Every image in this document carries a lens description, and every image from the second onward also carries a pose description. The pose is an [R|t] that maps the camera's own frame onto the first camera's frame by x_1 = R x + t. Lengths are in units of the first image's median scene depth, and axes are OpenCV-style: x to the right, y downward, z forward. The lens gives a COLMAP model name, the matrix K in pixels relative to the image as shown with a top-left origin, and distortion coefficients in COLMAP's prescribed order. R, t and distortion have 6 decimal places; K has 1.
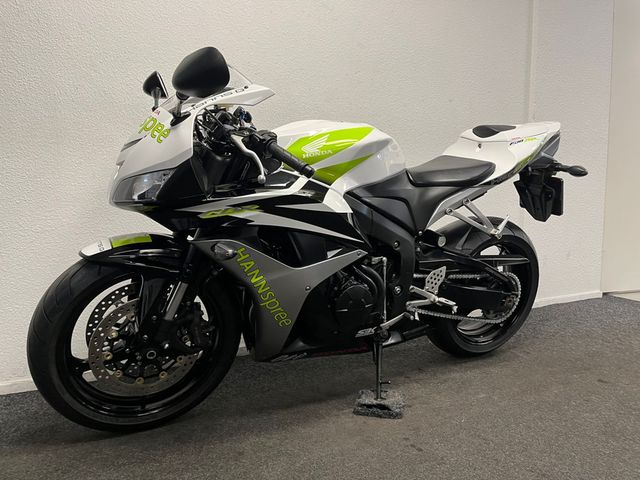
lens RADIAL K [[481.4, 0, 323.1], [0, 481.4, 235.9], [0, 0, 1]] dist [0.055320, -0.069478]
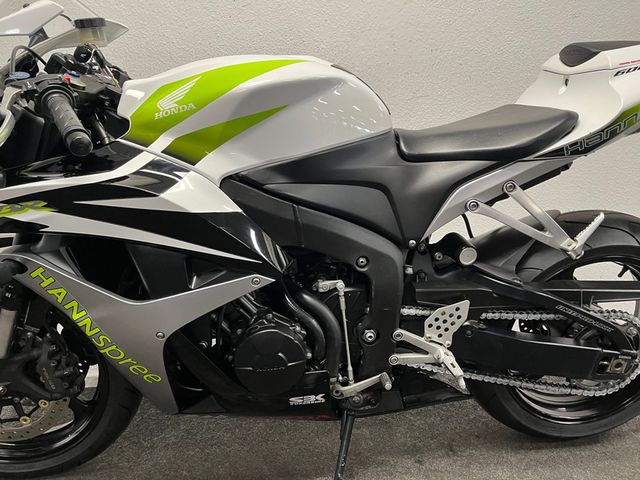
lens RADIAL K [[481.4, 0, 324.1], [0, 481.4, 238.2], [0, 0, 1]] dist [0.055320, -0.069478]
pose [[0.926037, 0.044805, -0.374764, 0.330636], [-0.018520, 0.997127, 0.073448, -0.053674], [0.376978, -0.061075, 0.924206, 0.441818]]
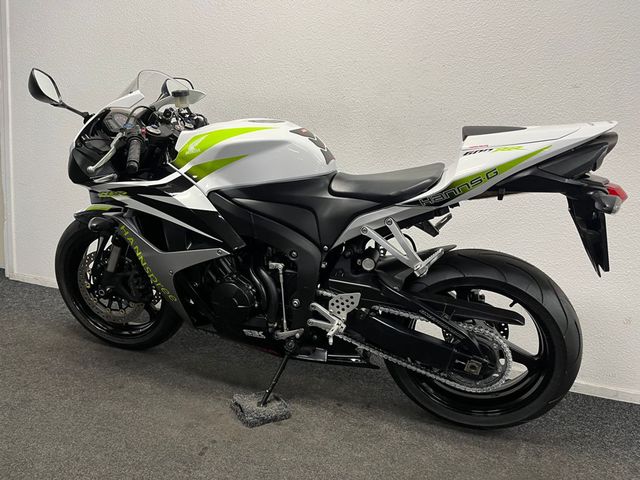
lens RADIAL K [[481.4, 0, 320.8], [0, 481.4, 243.4], [0, 0, 1]] dist [0.055320, -0.069478]
pose [[0.708956, 0.186237, -0.680218, 0.824360], [-0.156107, 0.982018, 0.106165, -0.110407], [0.687759, 0.030921, 0.725281, 0.361848]]
